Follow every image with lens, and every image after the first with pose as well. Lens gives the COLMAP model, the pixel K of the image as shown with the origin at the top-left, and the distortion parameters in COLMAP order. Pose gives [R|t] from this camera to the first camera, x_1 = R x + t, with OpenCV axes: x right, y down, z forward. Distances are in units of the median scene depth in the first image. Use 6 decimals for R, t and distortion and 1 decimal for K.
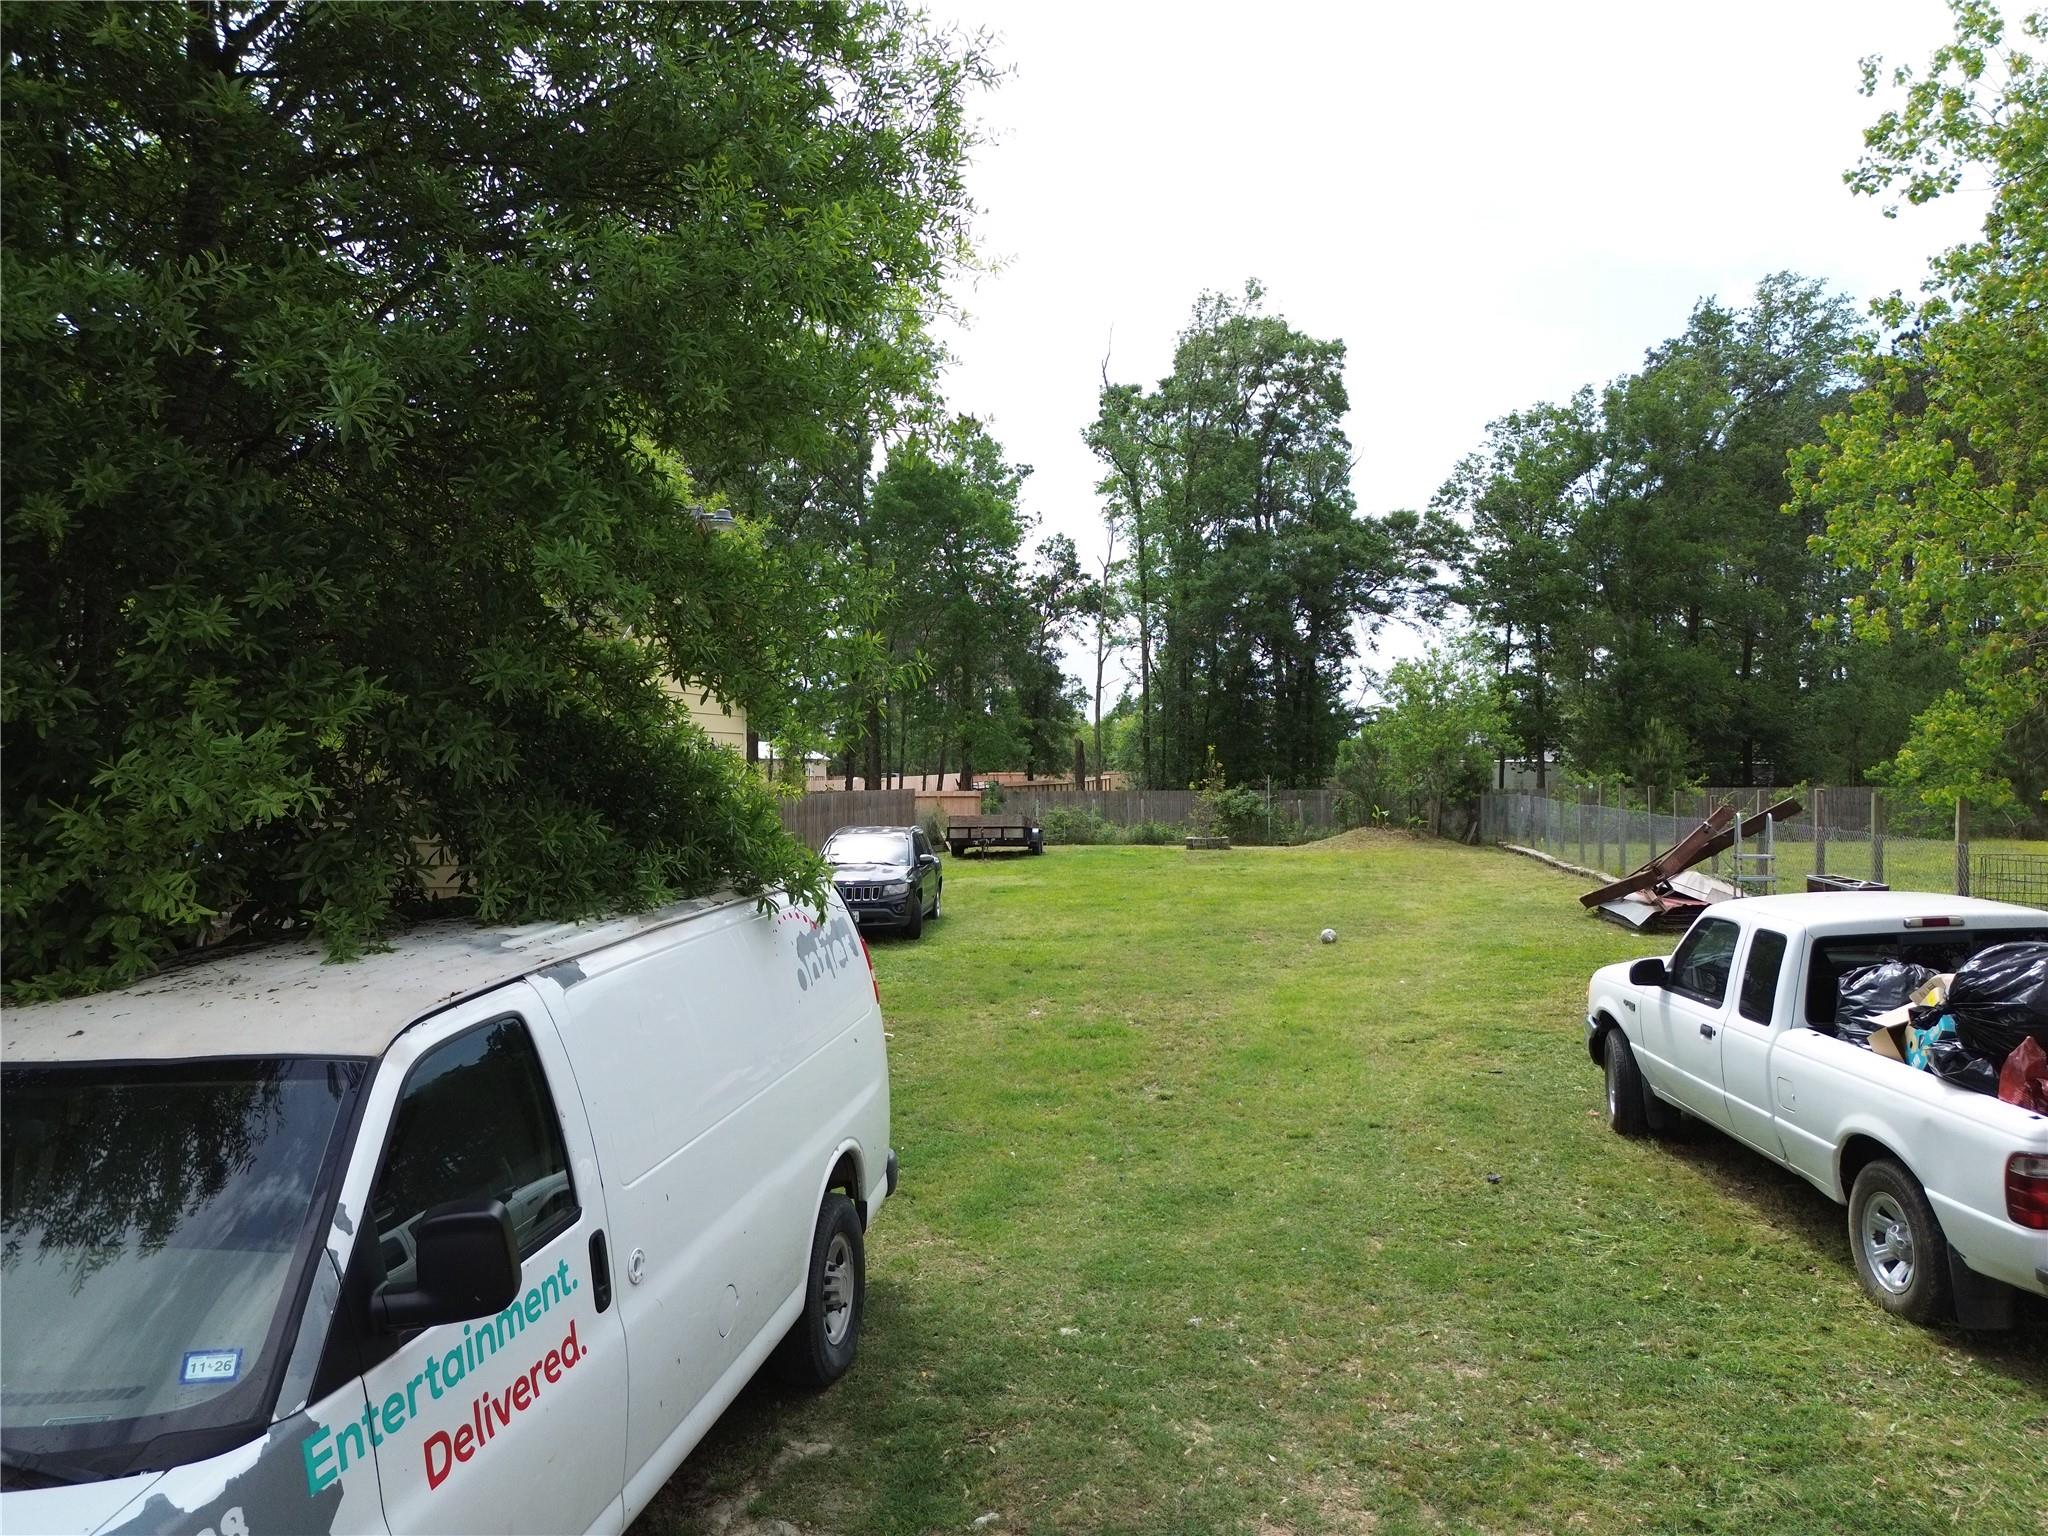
lens RADIAL K [[1443.3, 0, 1030.8], [0, 1443.3, 750.6], [0, 0, 1]] dist [0.059628, -0.048879]
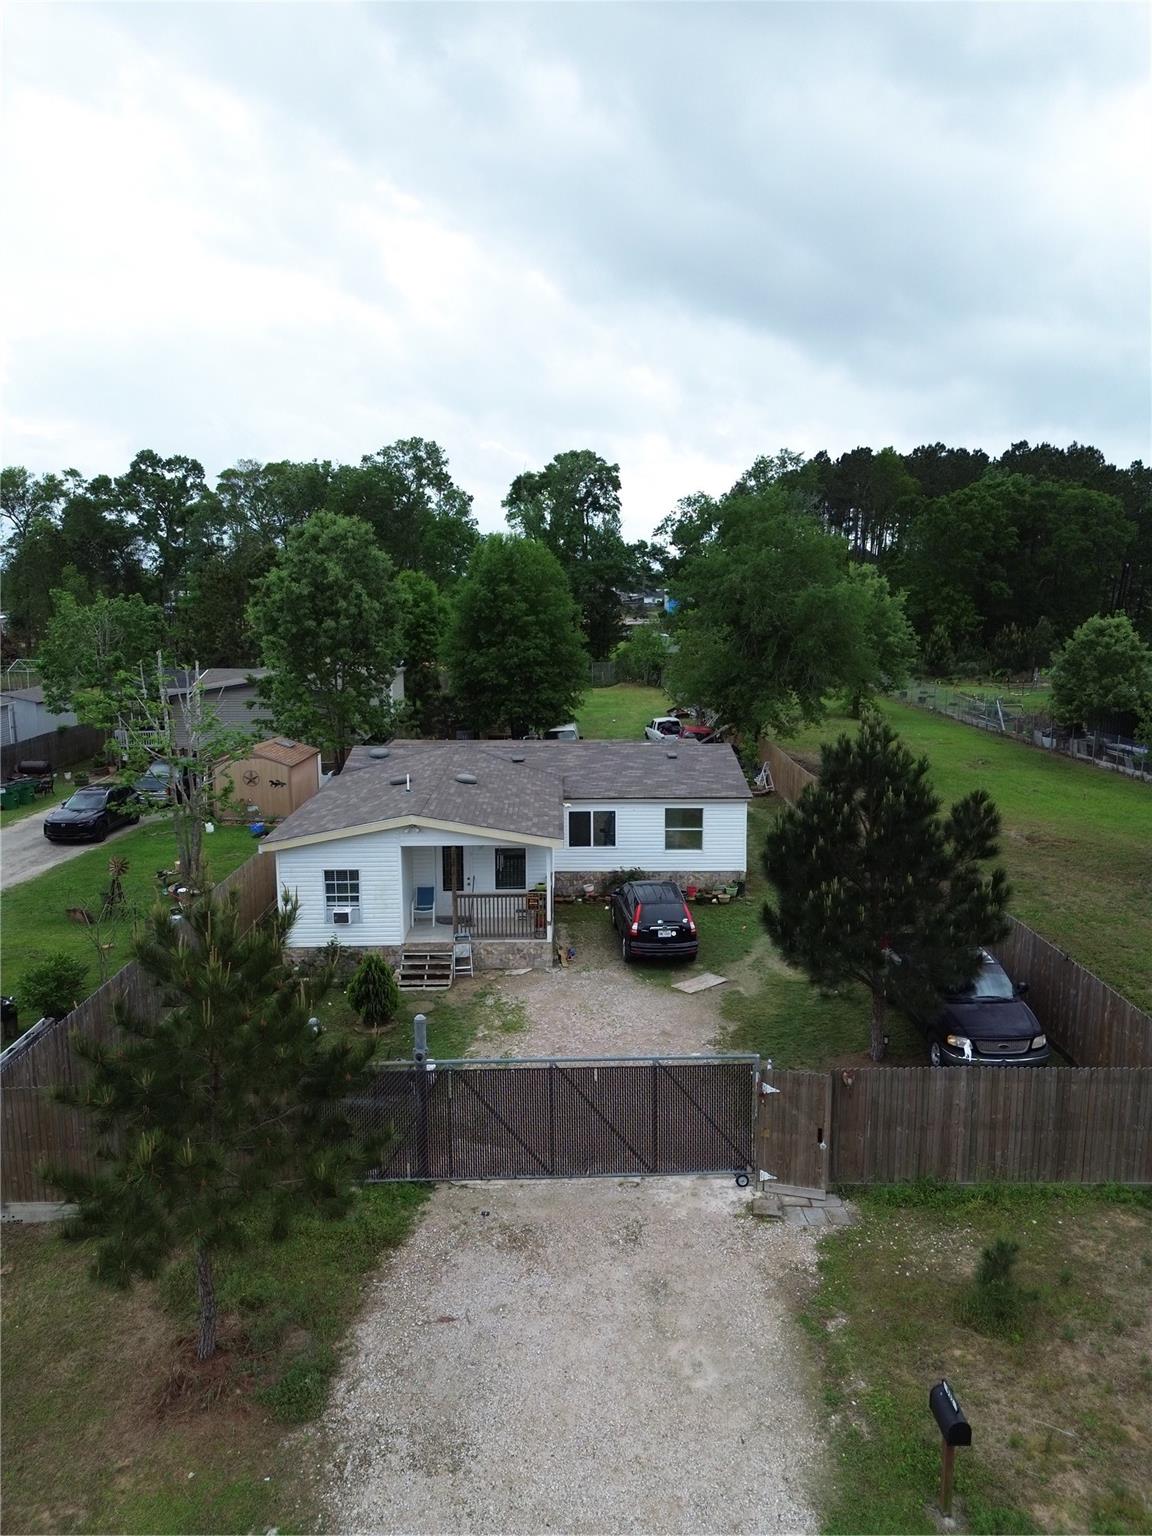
lens RADIAL K [[1082.5, 0, 565.2], [0, 1082.5, 766.3], [0, 0, 1]] dist [0.059628, -0.048879]
pose [[0.985781, -0.024005, 0.166314, -0.175748], [-0.005391, 0.984716, 0.174083, -0.109436], [-0.167951, -0.172504, 0.970585, -0.783191]]
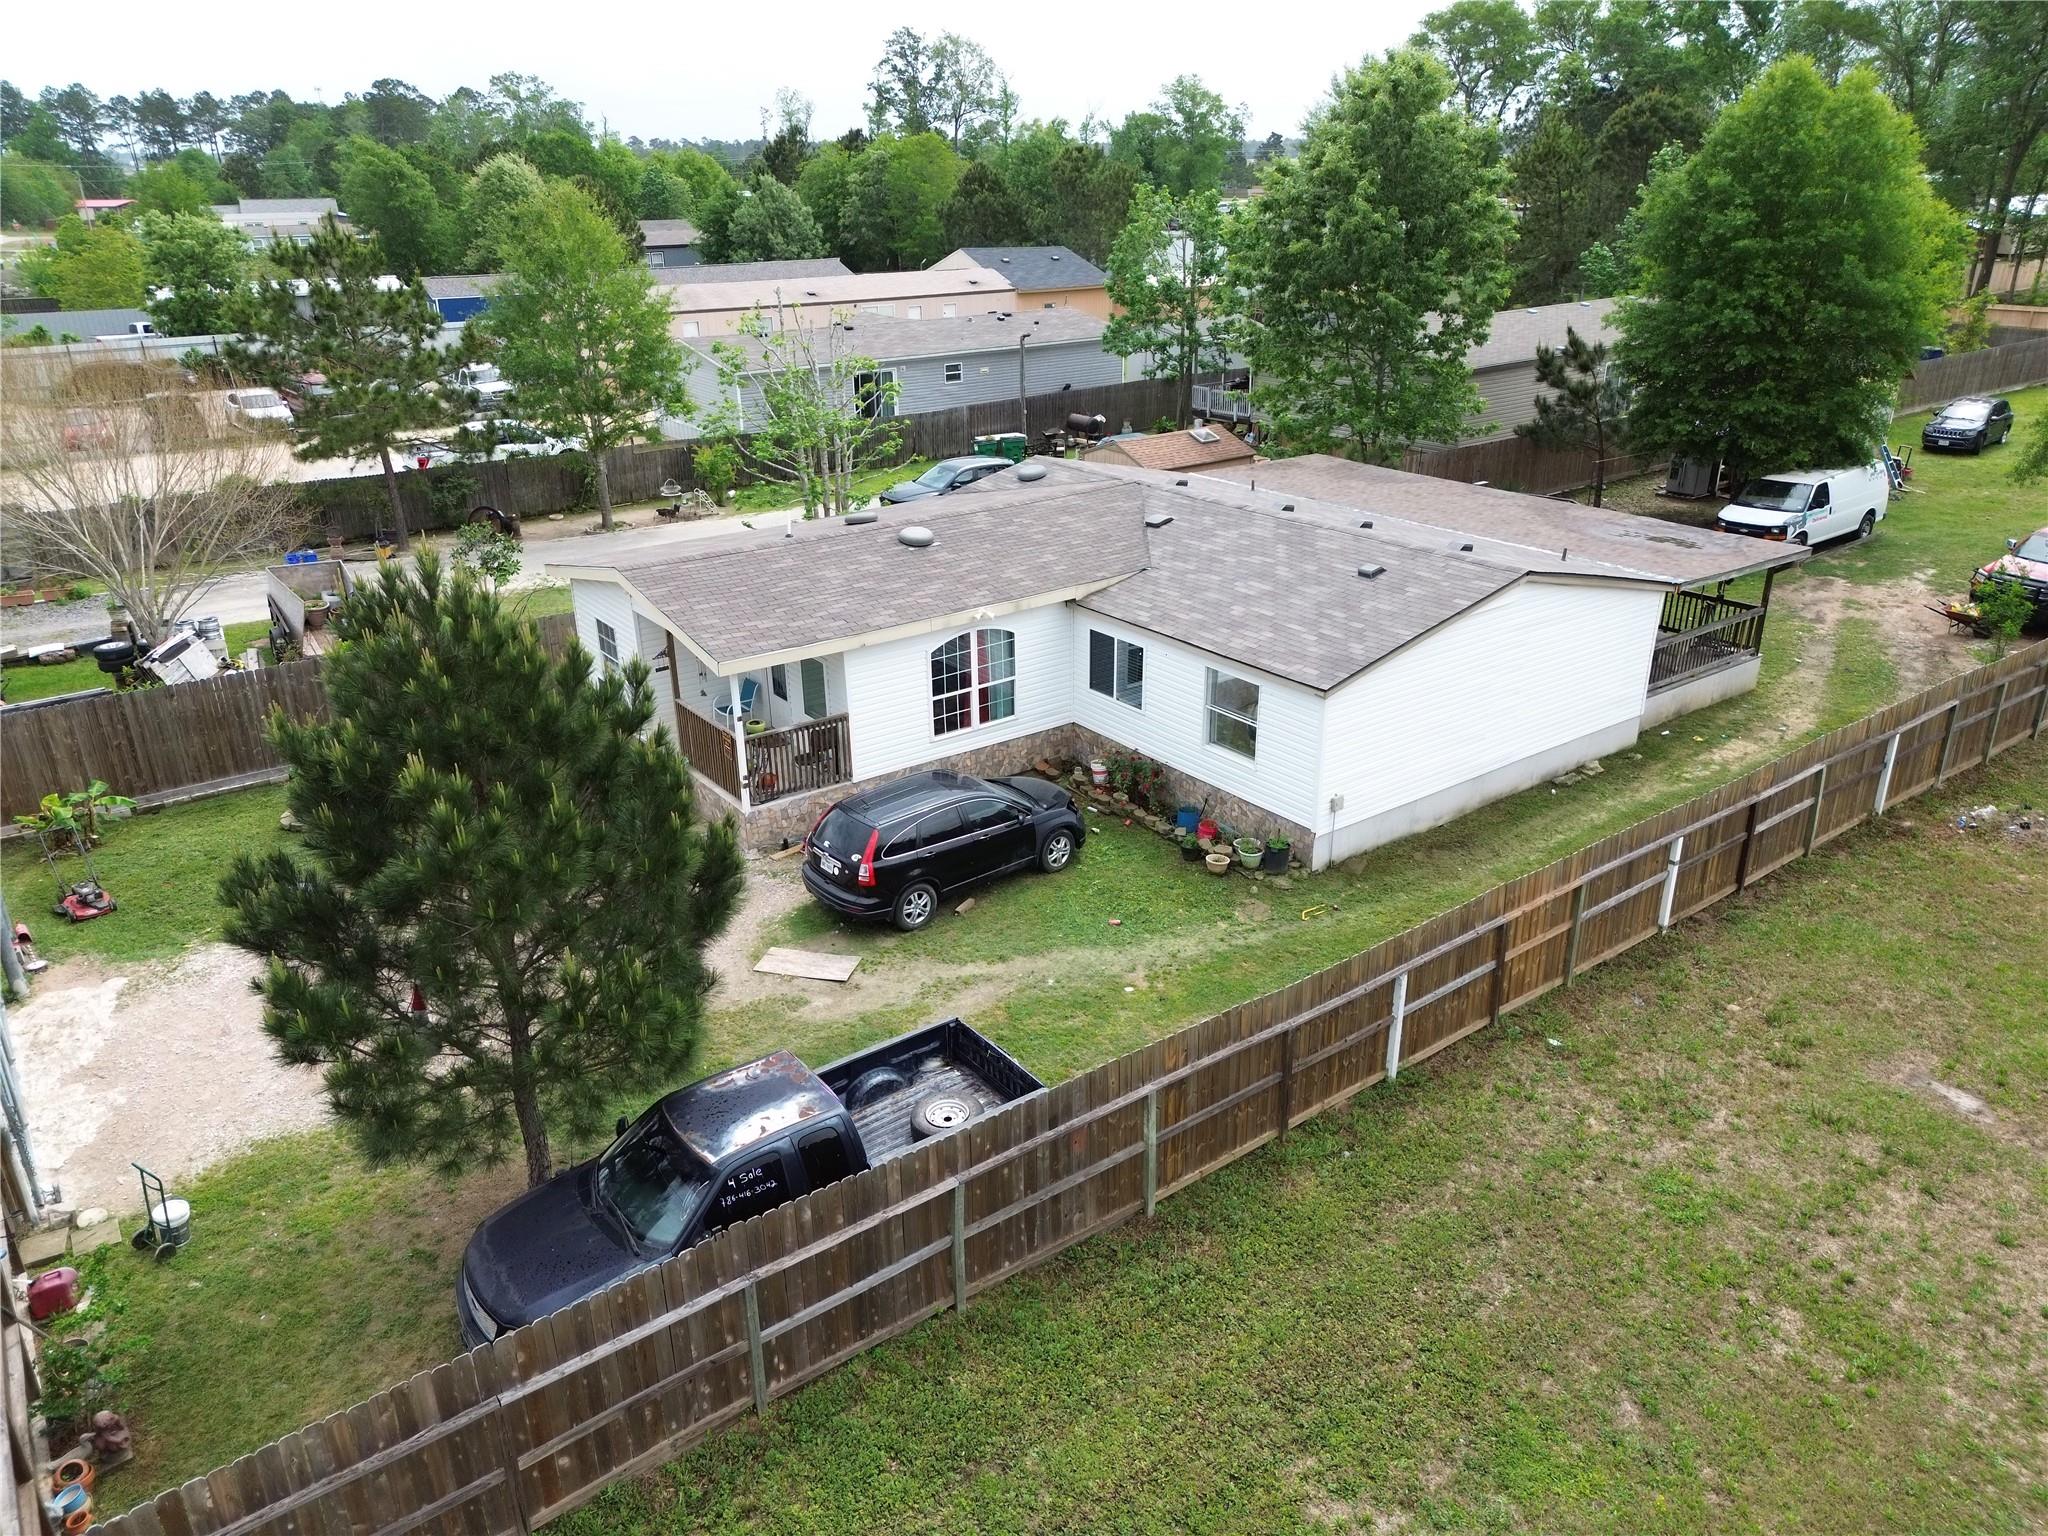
lens RADIAL K [[1443.3, 0, 1029.9], [0, 1443.3, 765.3], [0, 0, 1]] dist [0.059628, -0.048879]
pose [[0.722470, 0.266356, -0.638037, 0.151140], [0.012027, 0.917835, 0.396780, -0.120524], [0.691298, -0.294335, 0.659905, -0.576002]]
